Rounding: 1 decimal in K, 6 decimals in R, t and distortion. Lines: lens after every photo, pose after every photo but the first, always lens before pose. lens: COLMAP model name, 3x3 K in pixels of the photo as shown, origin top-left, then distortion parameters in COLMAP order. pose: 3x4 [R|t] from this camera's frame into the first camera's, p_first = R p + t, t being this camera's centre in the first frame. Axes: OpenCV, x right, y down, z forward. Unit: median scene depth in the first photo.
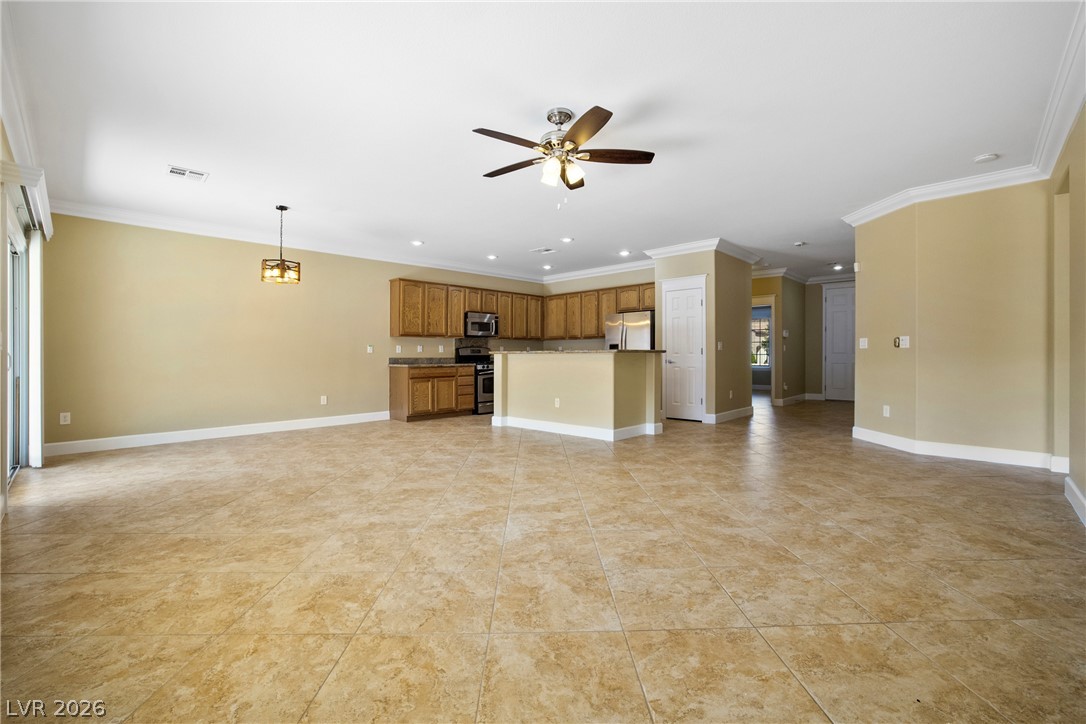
lens RADIAL K [[464.8, 0, 541.3], [0, 464.8, 363.2], [0, 0, 1]] dist [-0.039086, 0.010381]
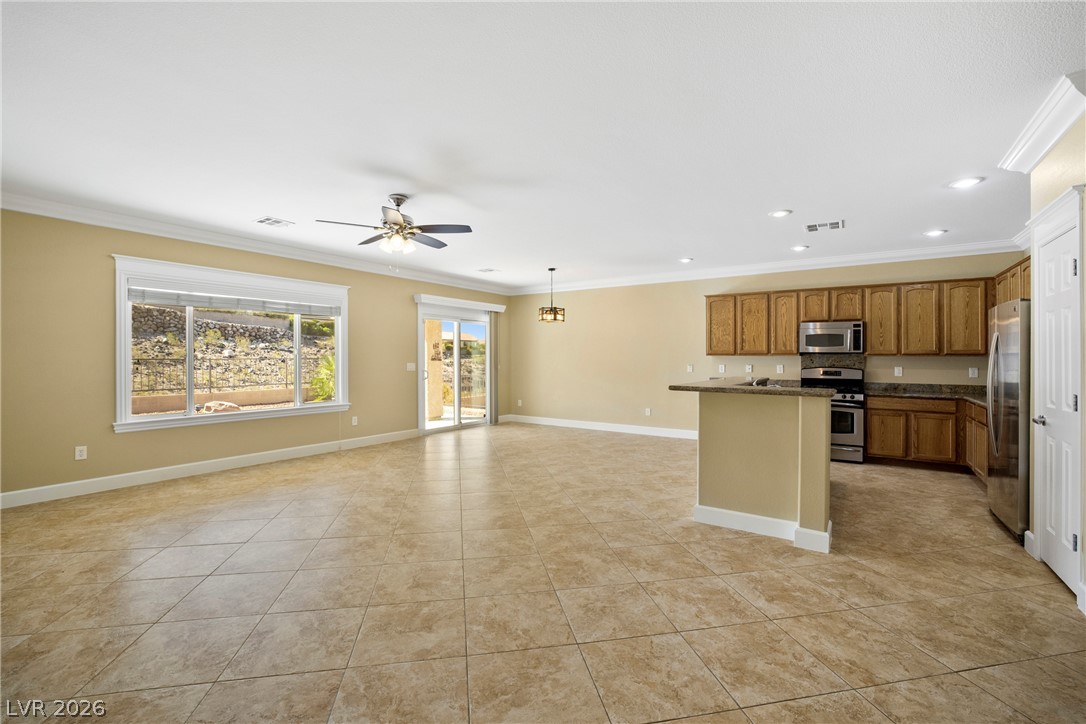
lens RADIAL K [[464.8, 0, 546.4], [0, 464.8, 359.2], [0, 0, 1]] dist [-0.039086, 0.010381]
pose [[0.173419, 0.009189, -0.984805, 1.463782], [-0.021984, 0.999743, 0.005457, -0.123841], [0.984603, 0.020704, 0.173577, 1.267872]]
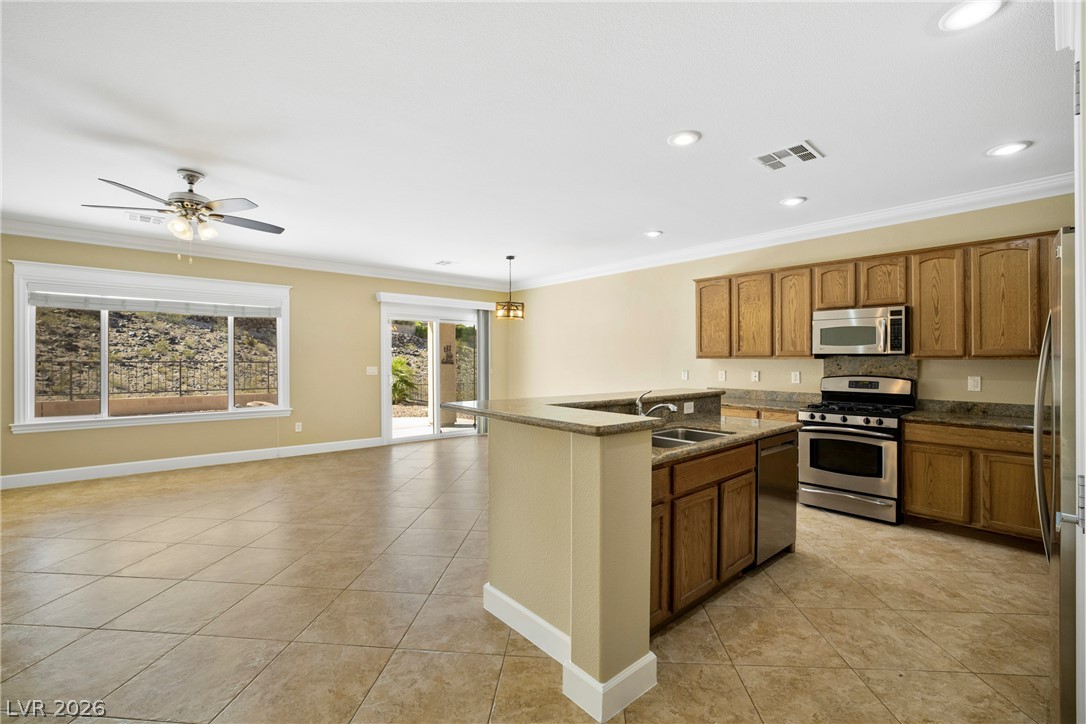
lens RADIAL K [[464.8, 0, 545.6], [0, 464.8, 363.3], [0, 0, 1]] dist [-0.039086, 0.010381]
pose [[-0.084194, 0.011338, -0.996385, 1.113192], [-0.021888, 0.999673, 0.013225, -0.140733], [0.996209, 0.022922, -0.083919, 2.067892]]
